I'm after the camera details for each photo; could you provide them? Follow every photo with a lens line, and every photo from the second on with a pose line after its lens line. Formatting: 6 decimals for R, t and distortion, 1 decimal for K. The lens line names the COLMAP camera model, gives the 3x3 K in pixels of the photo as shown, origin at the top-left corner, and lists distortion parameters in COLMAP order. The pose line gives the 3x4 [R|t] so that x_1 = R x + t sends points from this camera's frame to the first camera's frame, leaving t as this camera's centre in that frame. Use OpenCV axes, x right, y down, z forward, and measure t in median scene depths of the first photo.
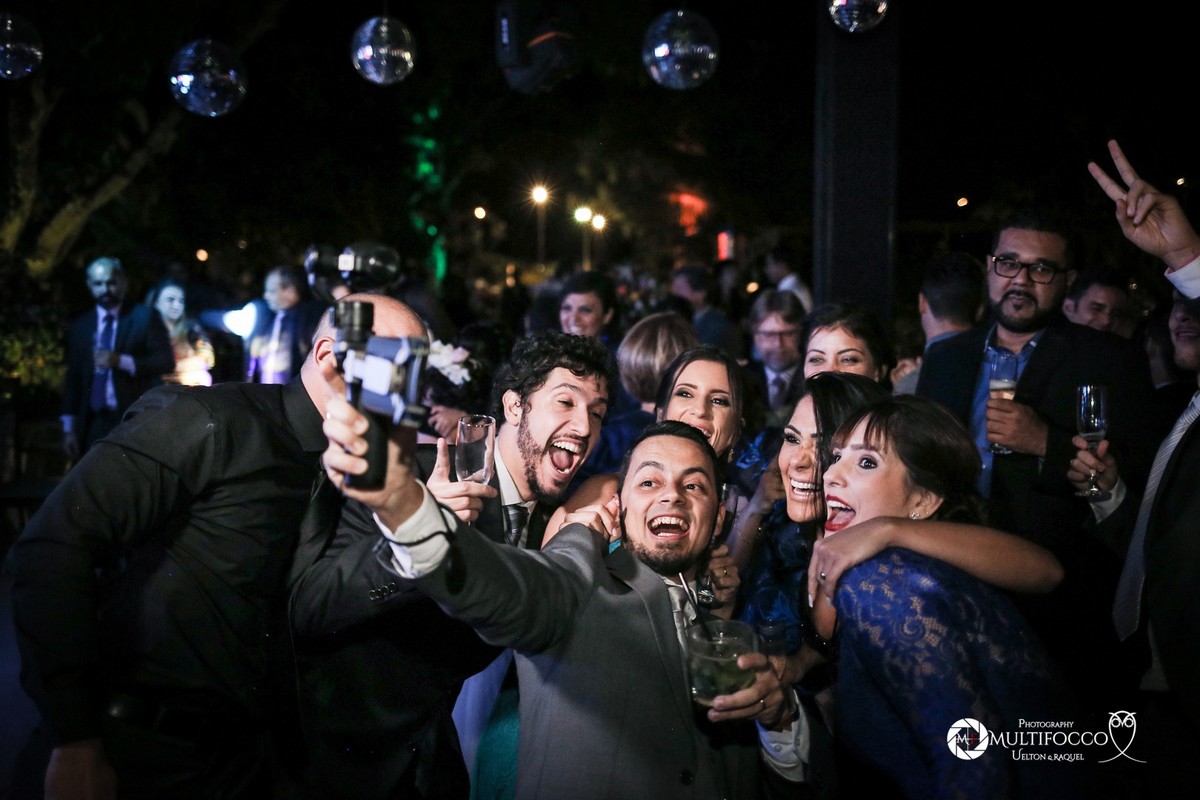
lens RADIAL K [[1141.9, 0, 600.4], [0, 1141.9, 404.2], [0, 0, 1]] dist [-0.052315, 0.000000]
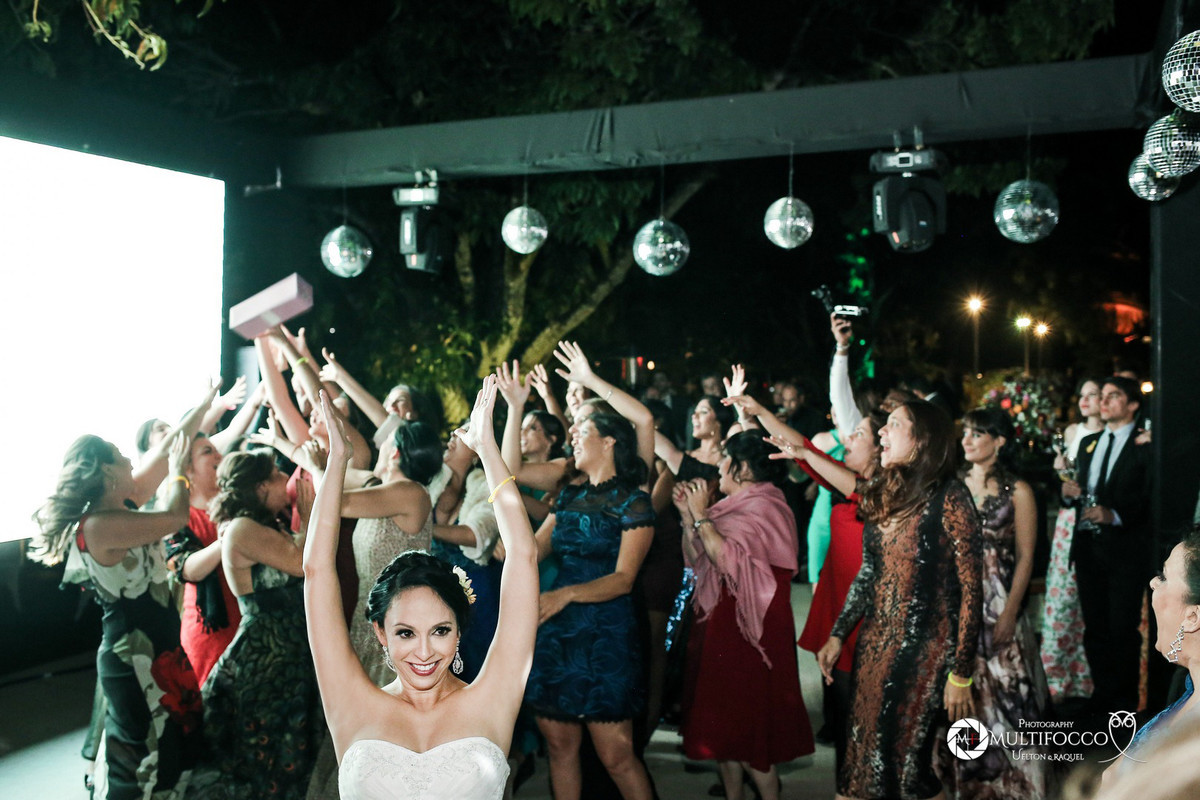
lens RADIAL K [[1141.9, 0, 600.8], [0, 1141.9, 399.9], [0, 0, 1]] dist [-0.052315, 0.000000]
pose [[0.929017, 0.000868, -0.370036, 0.034539], [-0.037139, 0.995167, -0.090907, 0.007413], [0.368169, 0.098197, 0.924559, -0.101760]]
